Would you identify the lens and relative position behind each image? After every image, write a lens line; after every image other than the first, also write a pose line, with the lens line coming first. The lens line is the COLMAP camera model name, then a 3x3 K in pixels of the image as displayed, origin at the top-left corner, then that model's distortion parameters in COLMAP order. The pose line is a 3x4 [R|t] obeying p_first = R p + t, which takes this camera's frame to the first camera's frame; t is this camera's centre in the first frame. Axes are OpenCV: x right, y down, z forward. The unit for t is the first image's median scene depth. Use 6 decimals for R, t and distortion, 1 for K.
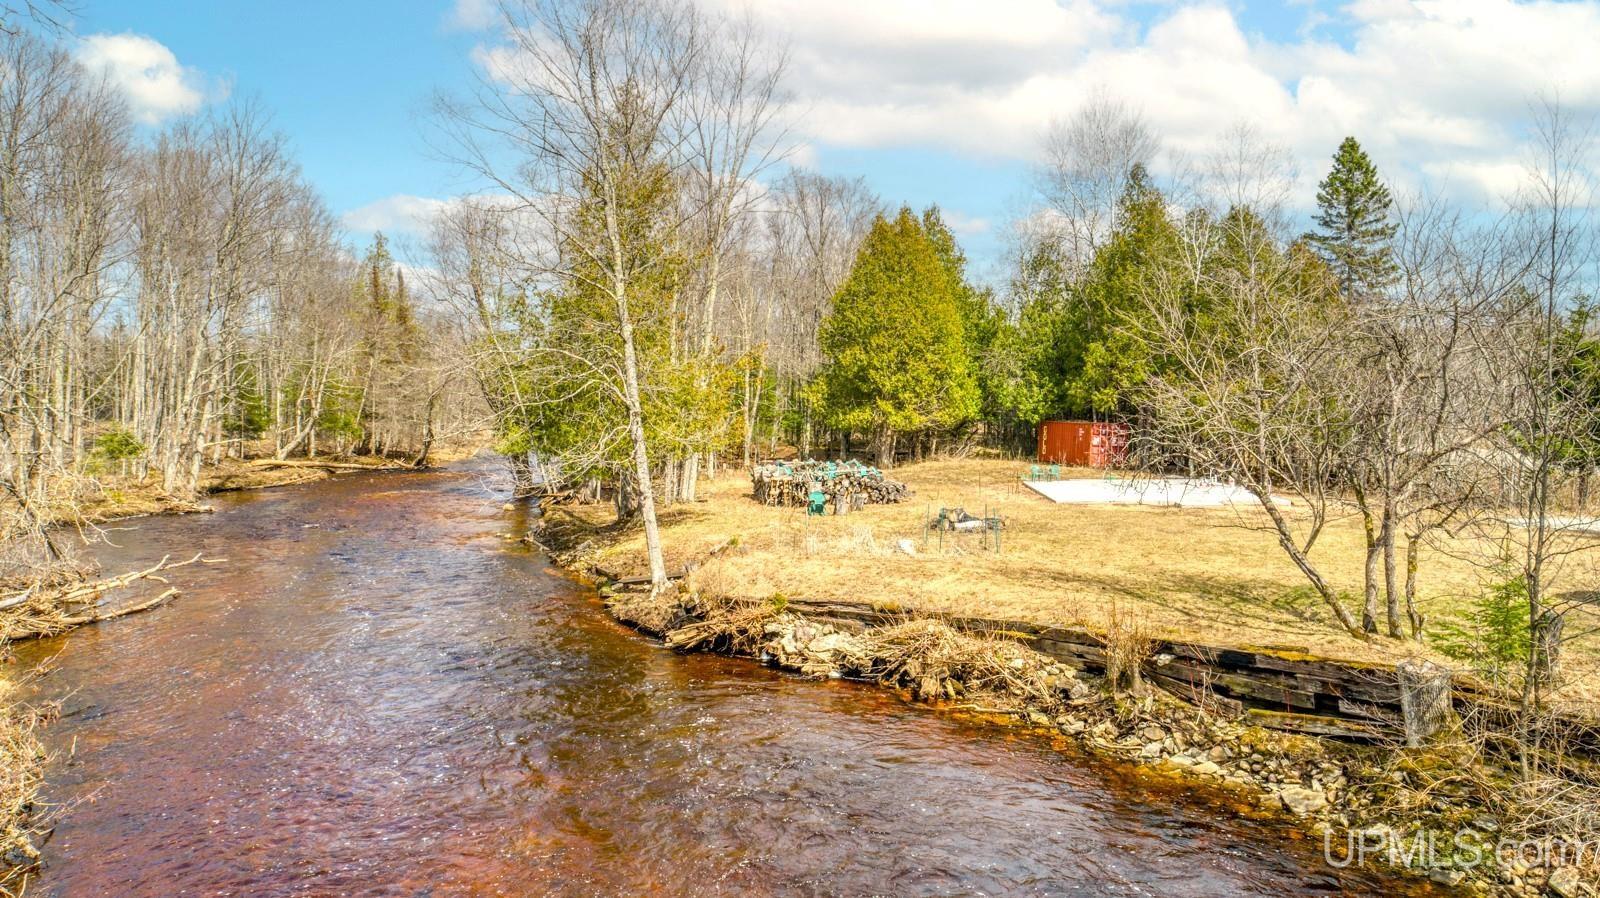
lens RADIAL K [[1075.8, 0, 800.8], [0, 1075.8, 440.9], [0, 0, 1]] dist [-0.010019, 0.001366]
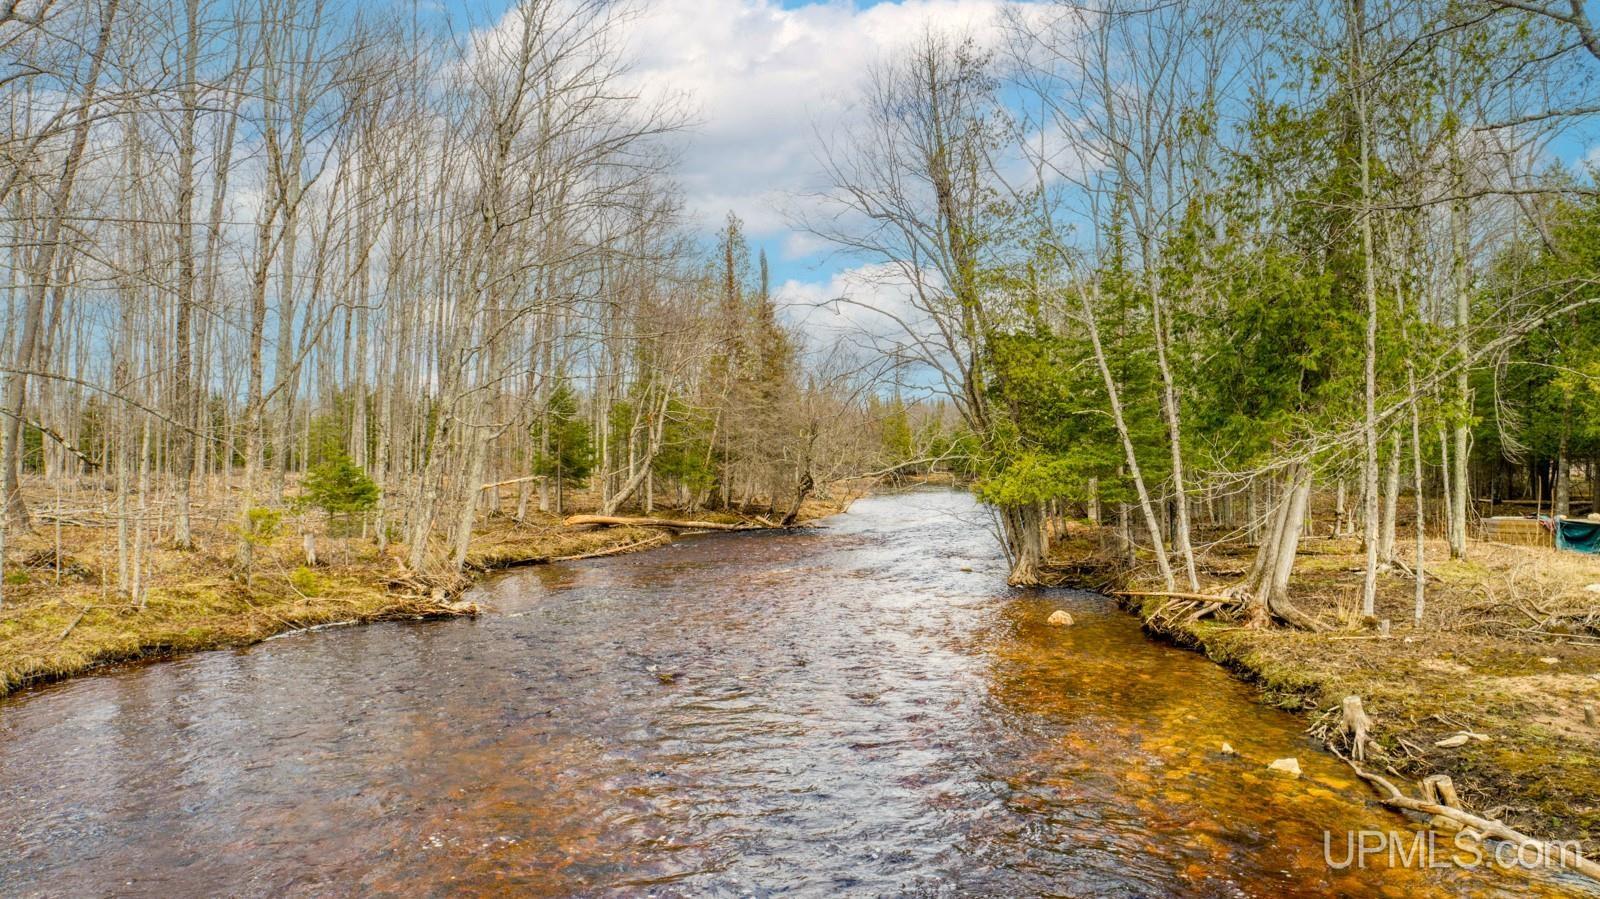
lens RADIAL K [[1075.8, 0, 798.5], [0, 1075.8, 455.1], [0, 0, 1]] dist [-0.010019, 0.001366]
pose [[0.960438, -0.015105, -0.278085, -0.169312], [0.003238, 0.999066, -0.043084, 0.008736], [0.278476, 0.040479, 0.959590, 0.359137]]
